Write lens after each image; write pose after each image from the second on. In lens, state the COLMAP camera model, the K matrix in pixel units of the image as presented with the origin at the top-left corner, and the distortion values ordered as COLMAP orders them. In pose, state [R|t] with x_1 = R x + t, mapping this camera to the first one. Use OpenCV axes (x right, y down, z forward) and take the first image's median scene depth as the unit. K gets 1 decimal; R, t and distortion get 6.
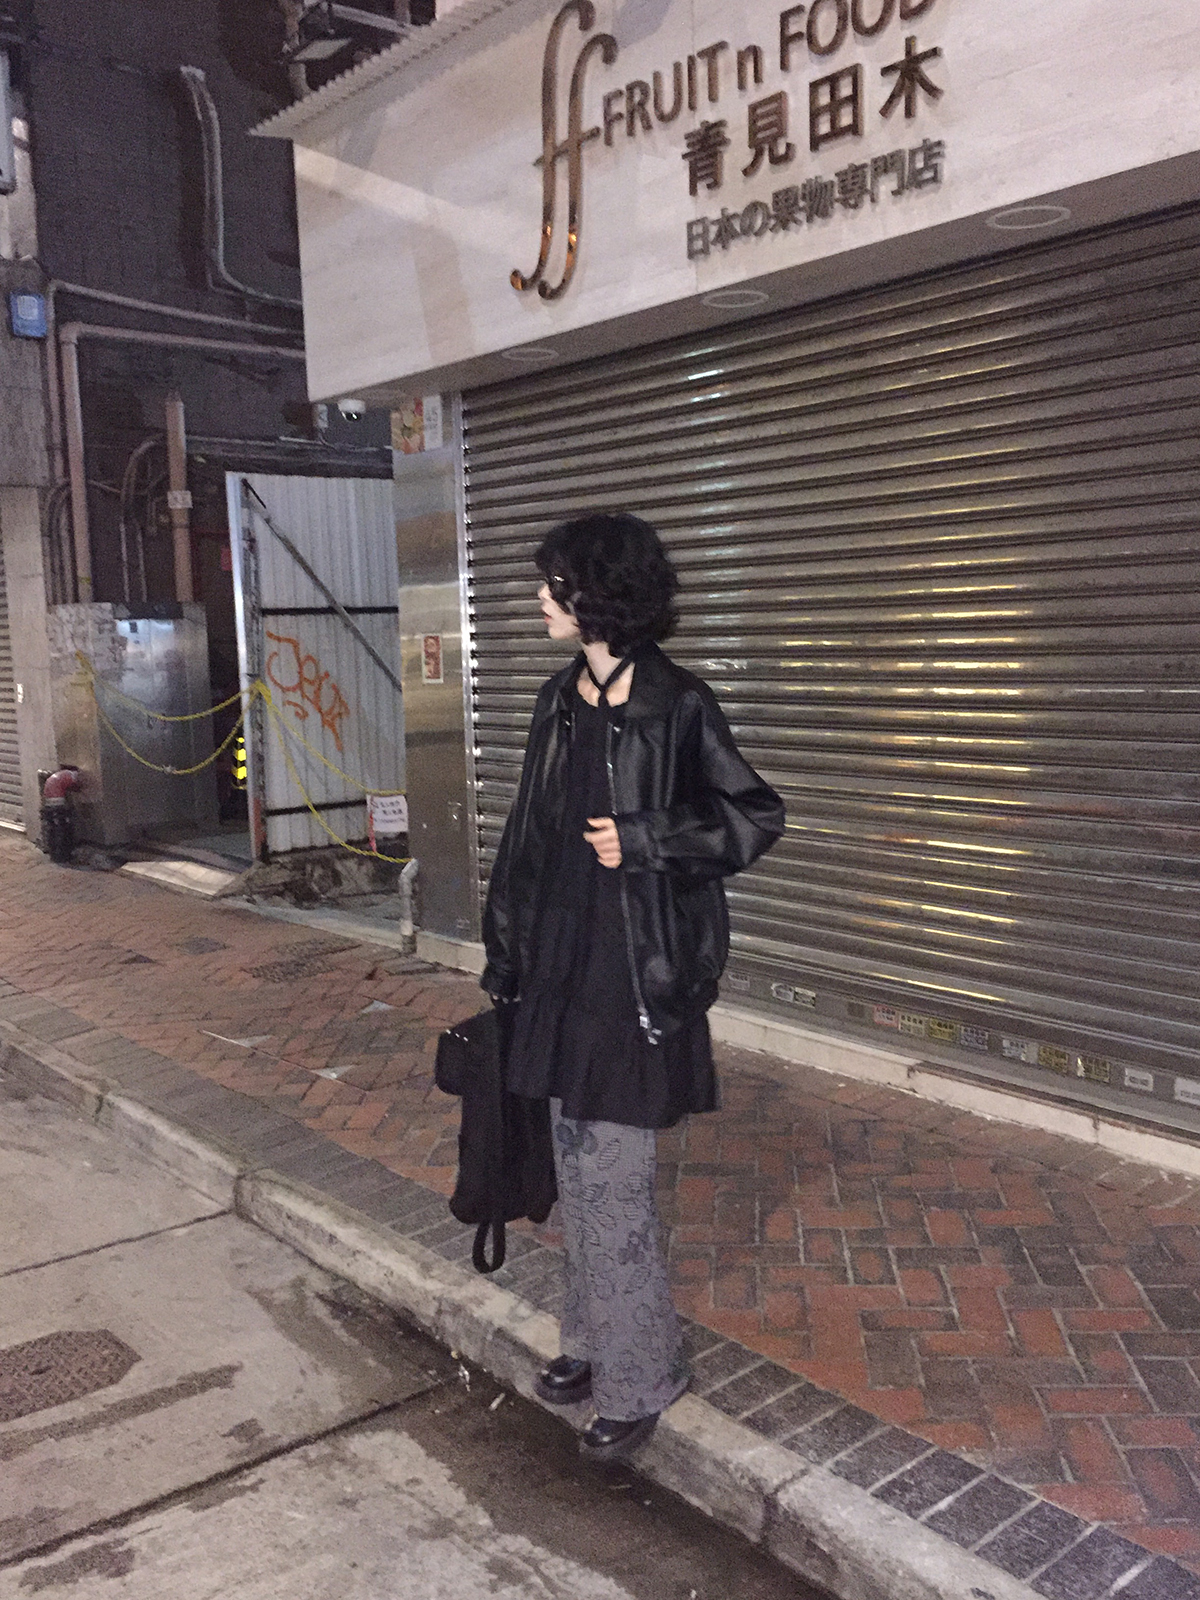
lens RADIAL K [[1476.8, 0, 620.6], [0, 1476.8, 807.5], [0, 0, 1]] dist [0.042961, 0.000000]
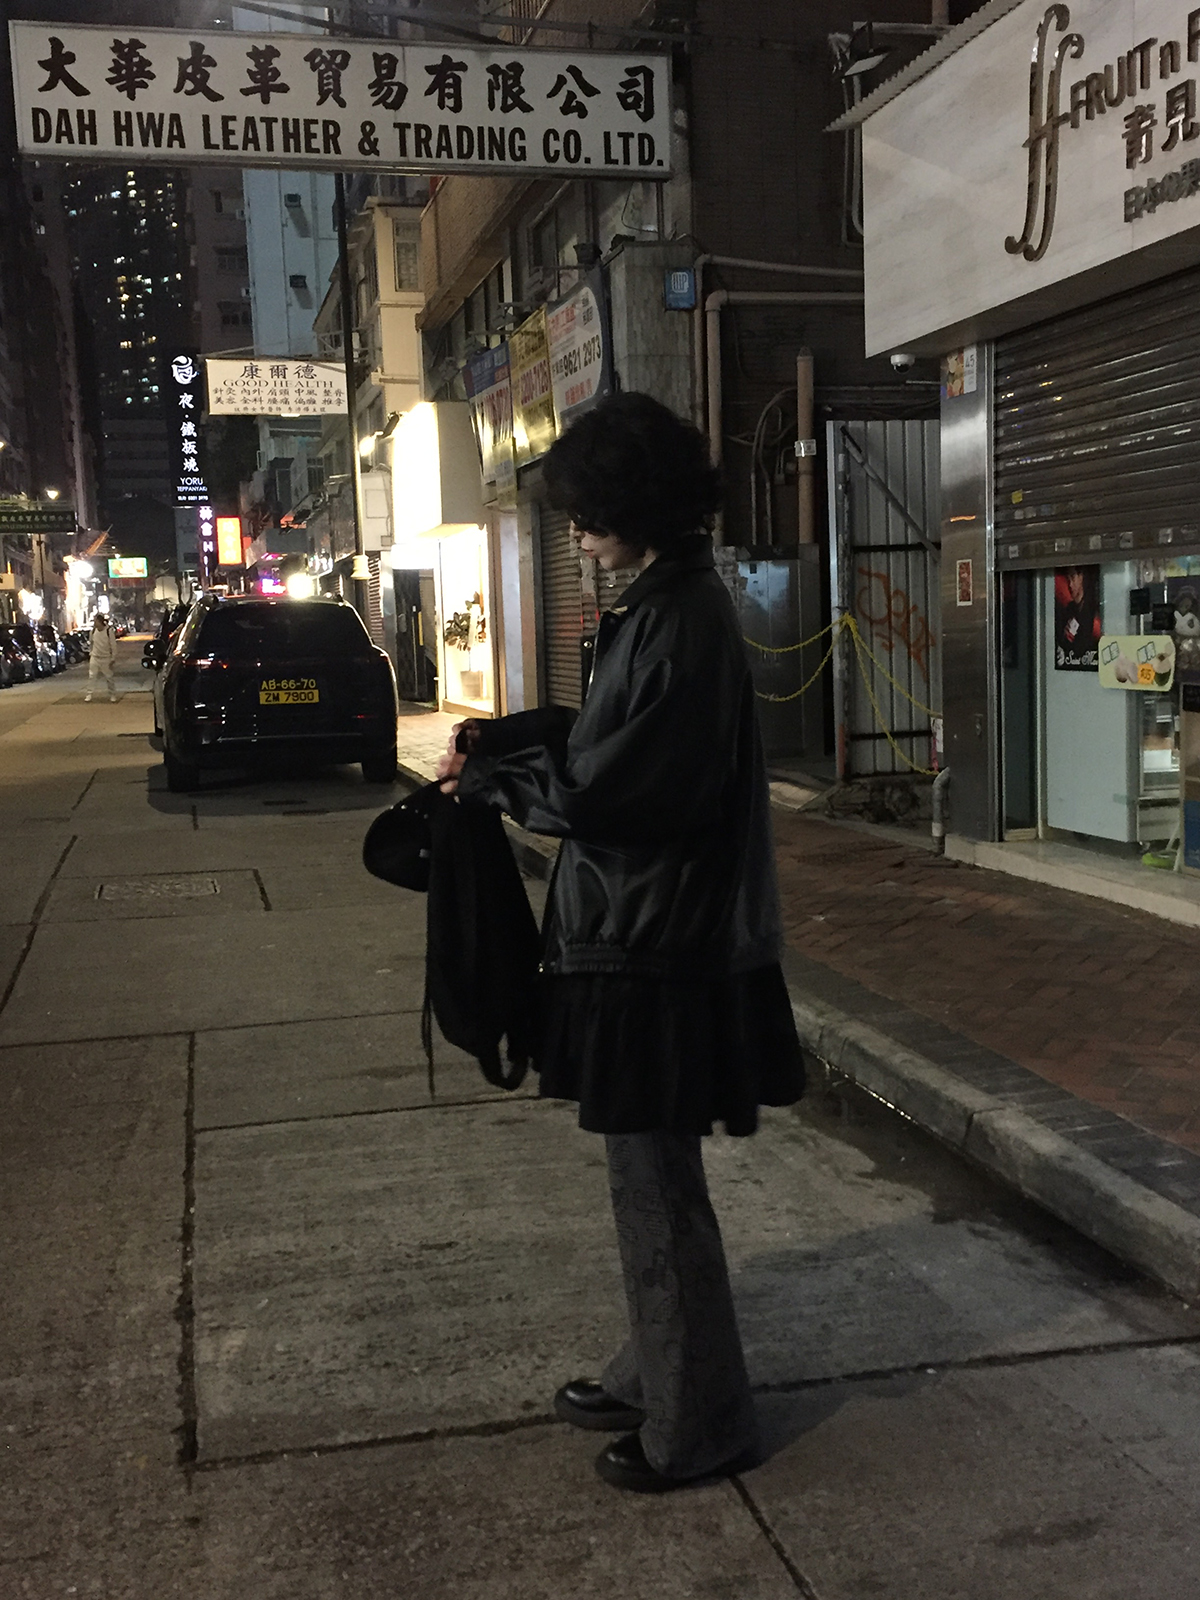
lens RADIAL K [[1728.1, 0, 602.6], [0, 1728.1, 811.2], [0, 0, 1]] dist [0.048527, 0.000000]
pose [[0.897936, 0.044755, -0.437844, 0.186803], [-0.041246, 0.998995, 0.017525, 0.053086], [0.438189, 0.002323, 0.898880, -0.256113]]
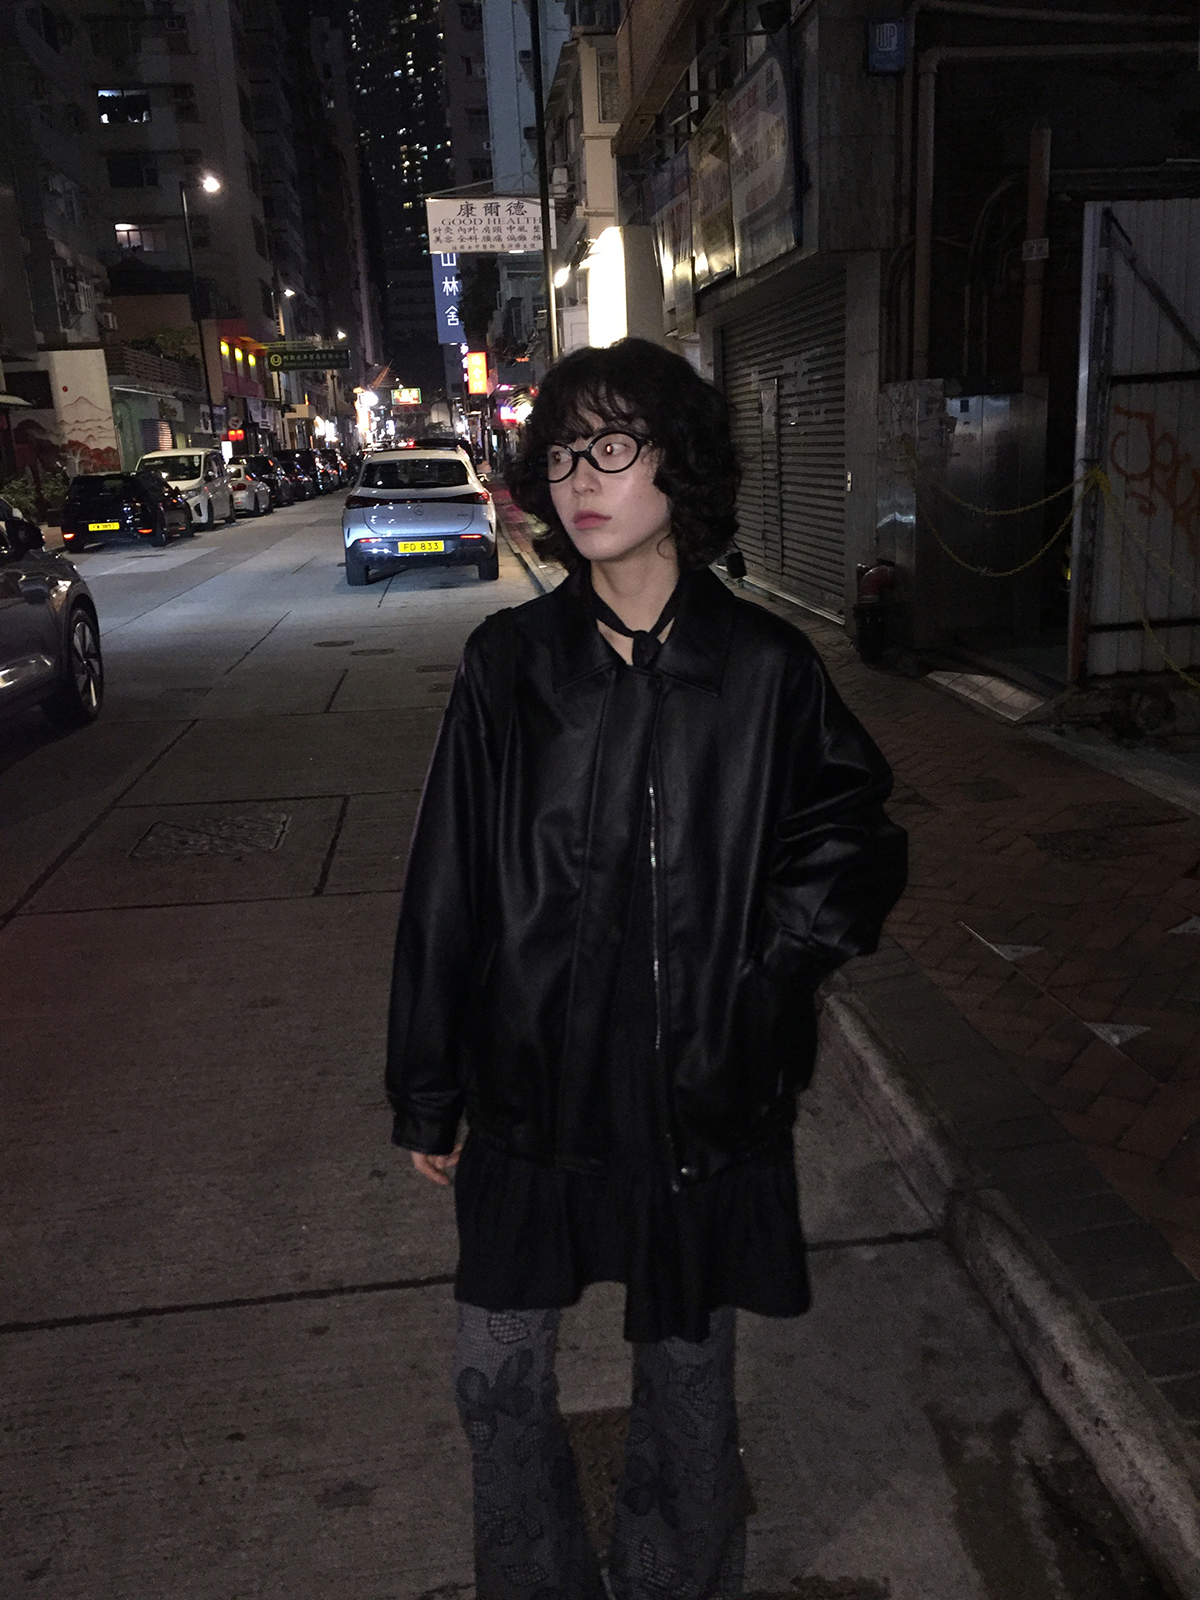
lens RADIAL K [[1380.4, 0, 600.0], [0, 1380.4, 812.0], [0, 0, 1]] dist [0.076516, -0.098032]
pose [[0.830471, 0.131614, -0.541291, -0.033805], [-0.040579, 0.983400, 0.176855, -0.027962], [0.555582, -0.124908, 0.822026, 0.219049]]
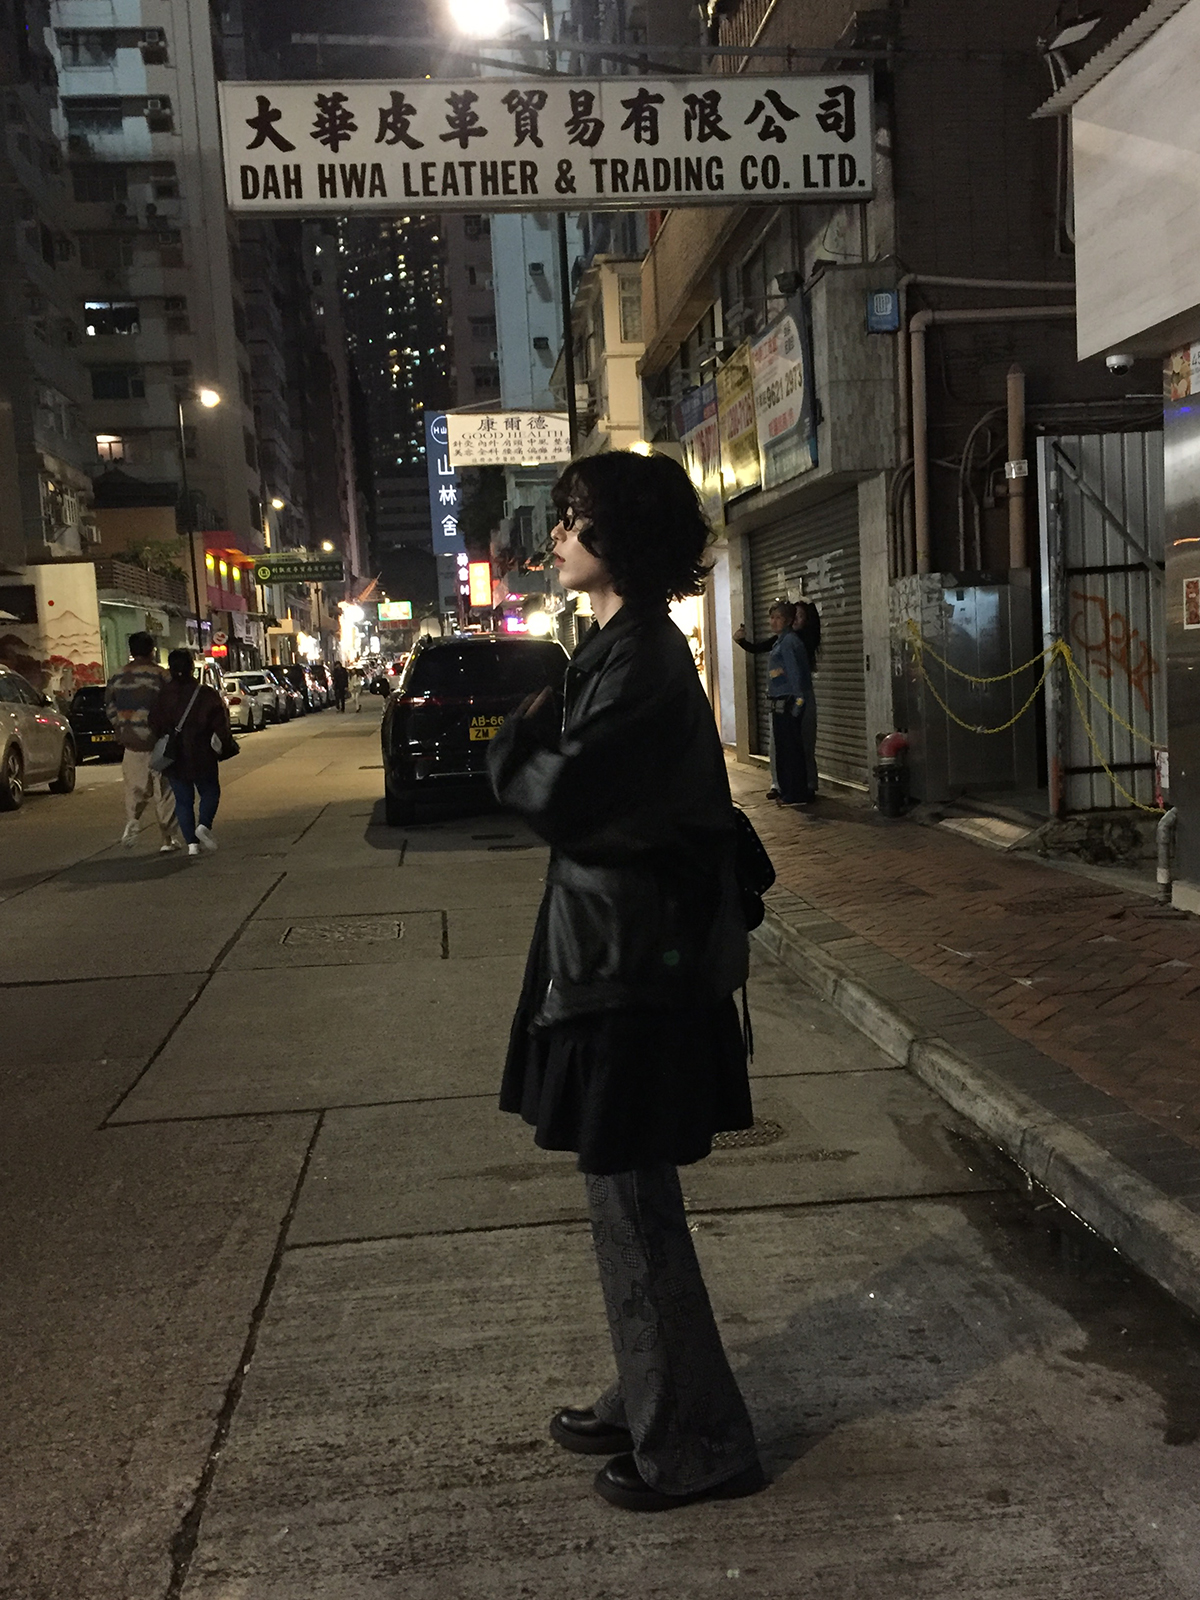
lens RADIAL K [[1612.7, 0, 601.7], [0, 1612.7, 808.0], [0, 0, 1]] dist [0.053329, 0.000000]
pose [[0.827568, 0.034117, -0.560328, 0.148150], [-0.034956, 0.999346, 0.009220, 0.037089], [0.560277, 0.011956, 0.828219, -0.117094]]
